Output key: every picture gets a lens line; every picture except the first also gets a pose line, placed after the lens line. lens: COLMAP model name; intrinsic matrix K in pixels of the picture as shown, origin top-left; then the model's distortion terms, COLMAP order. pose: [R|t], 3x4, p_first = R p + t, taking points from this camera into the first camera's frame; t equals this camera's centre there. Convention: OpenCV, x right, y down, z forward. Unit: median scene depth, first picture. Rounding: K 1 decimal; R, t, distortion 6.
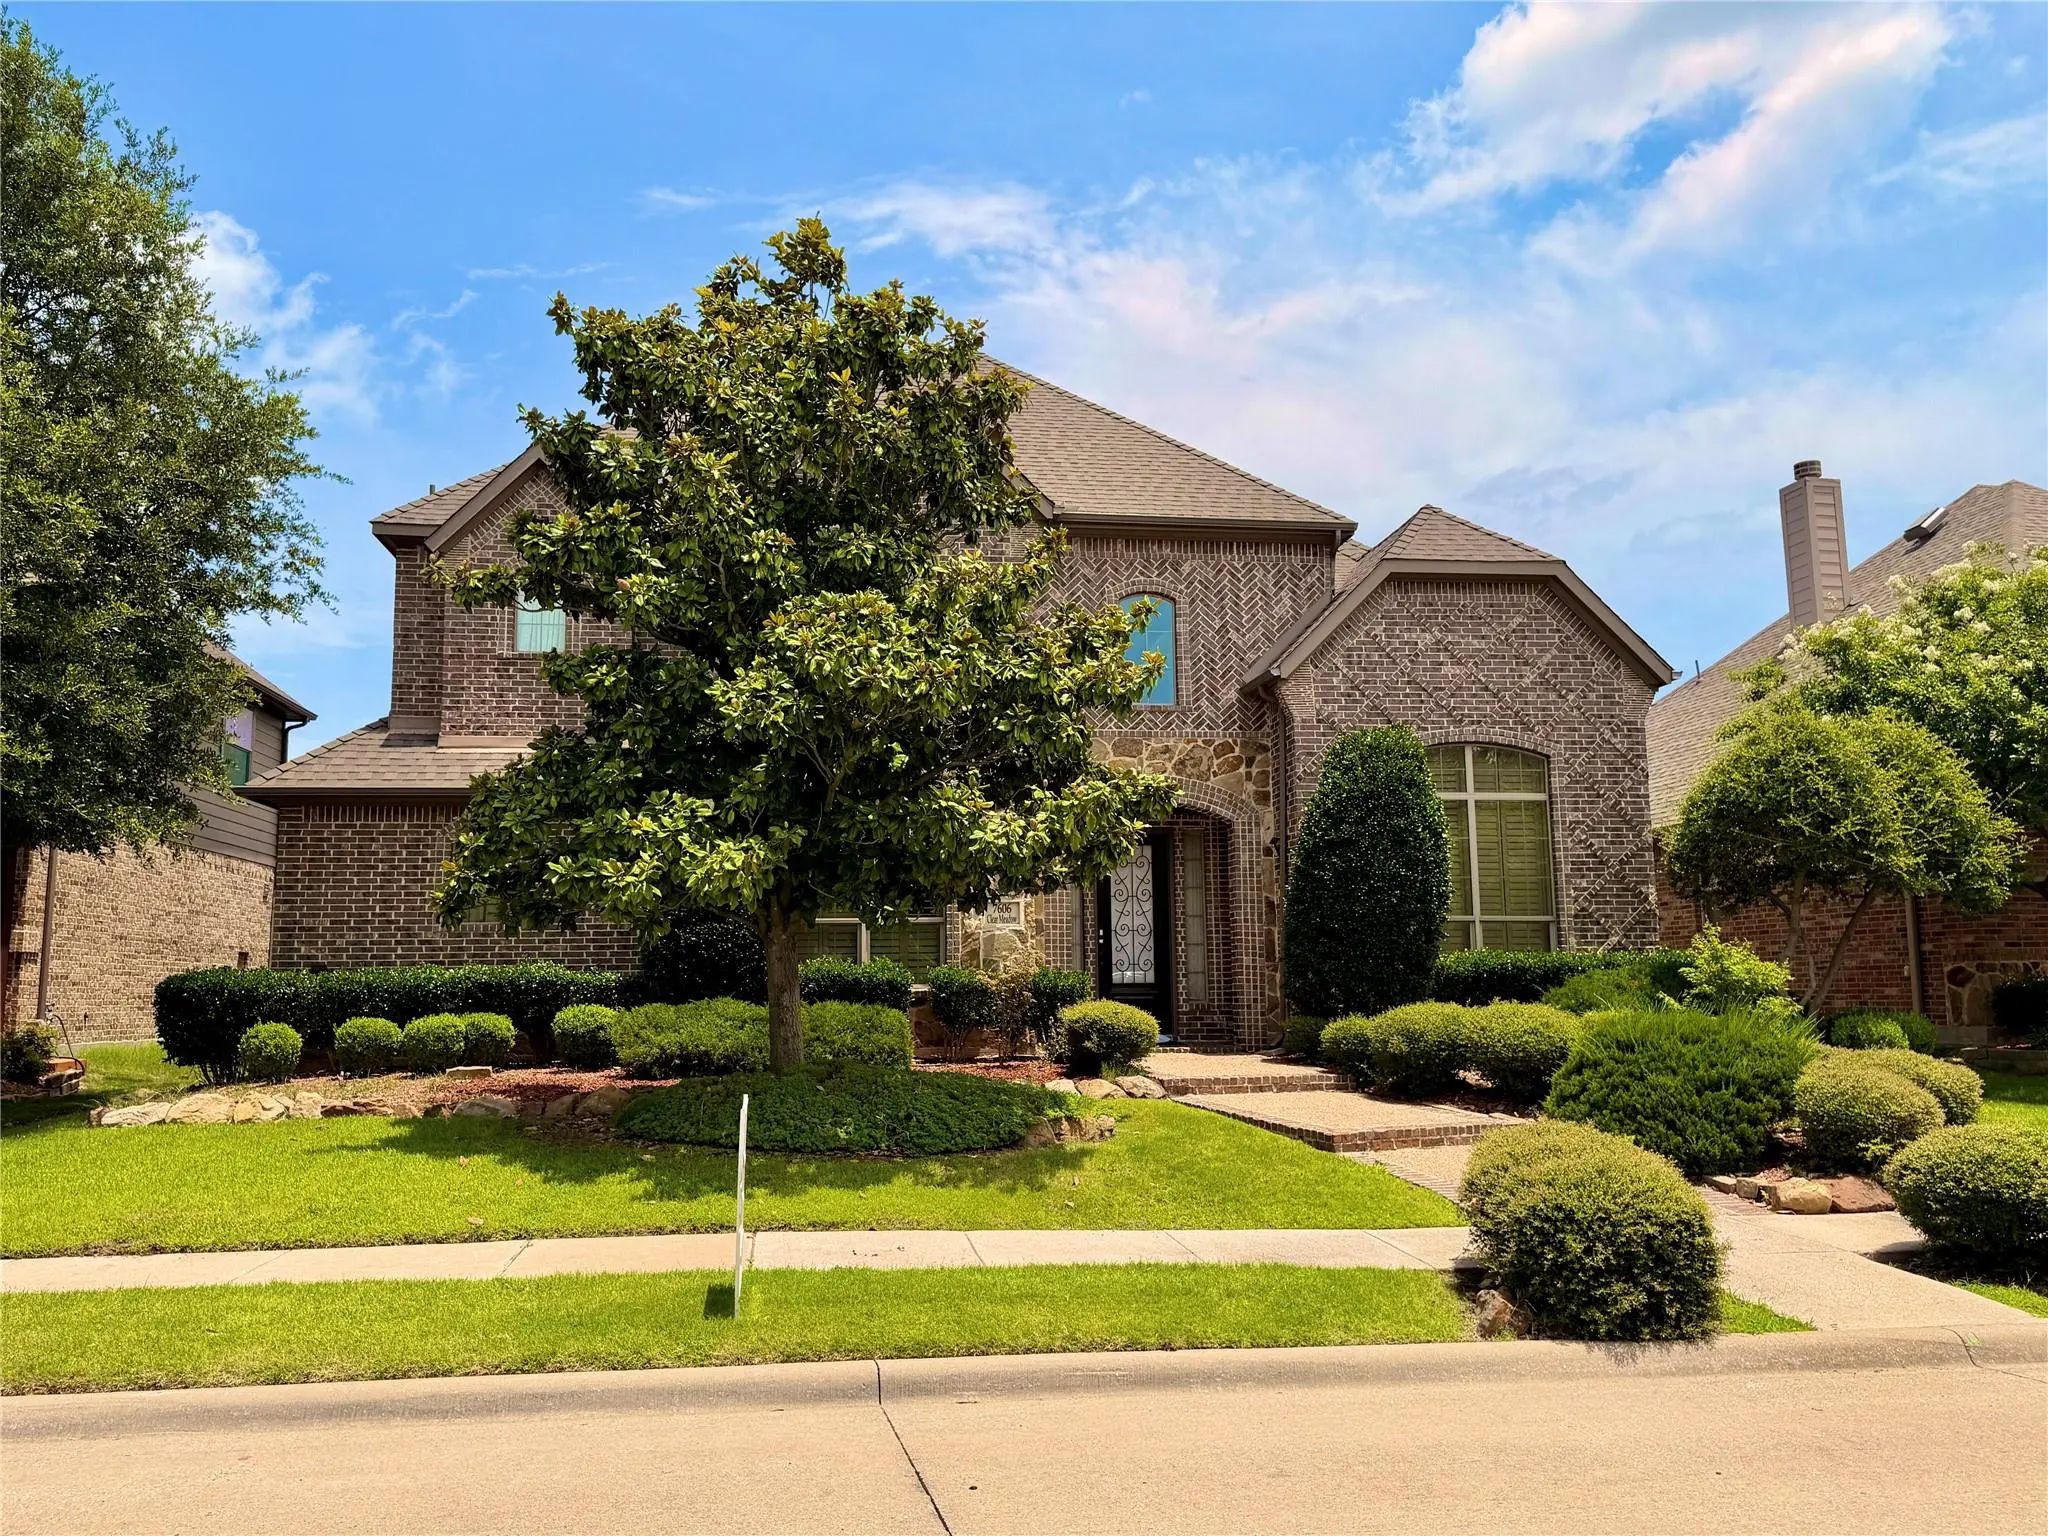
lens RADIAL K [[1590.6, 0, 1024.0], [0, 1590.6, 768.0], [0, 0, 1]] dist [0.231444, -0.531608]
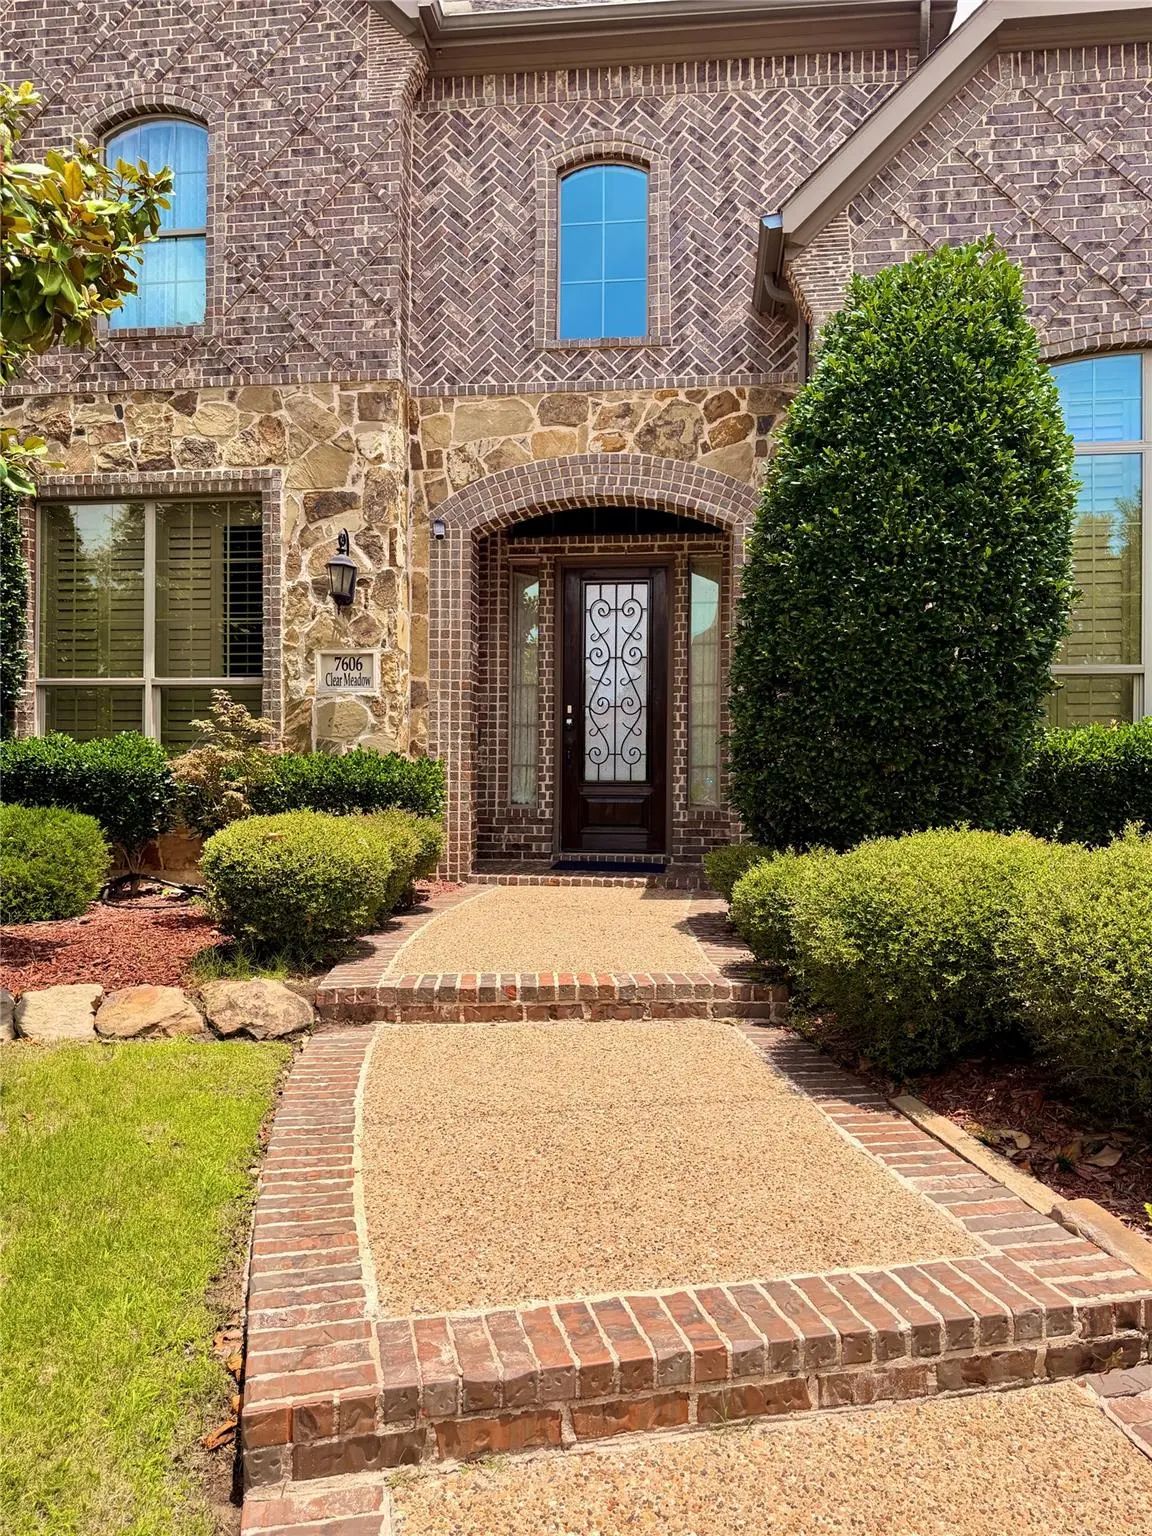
lens RADIAL K [[1084.9, 0, 574.6], [0, 1084.9, 774.8], [0, 0, 1]] dist [0.049885, -0.065511]
pose [[0.967201, 0.014610, -0.253591, 0.183281], [0.017734, 0.992025, 0.124789, 0.077405], [0.253392, -0.125193, 0.959229, 0.578467]]
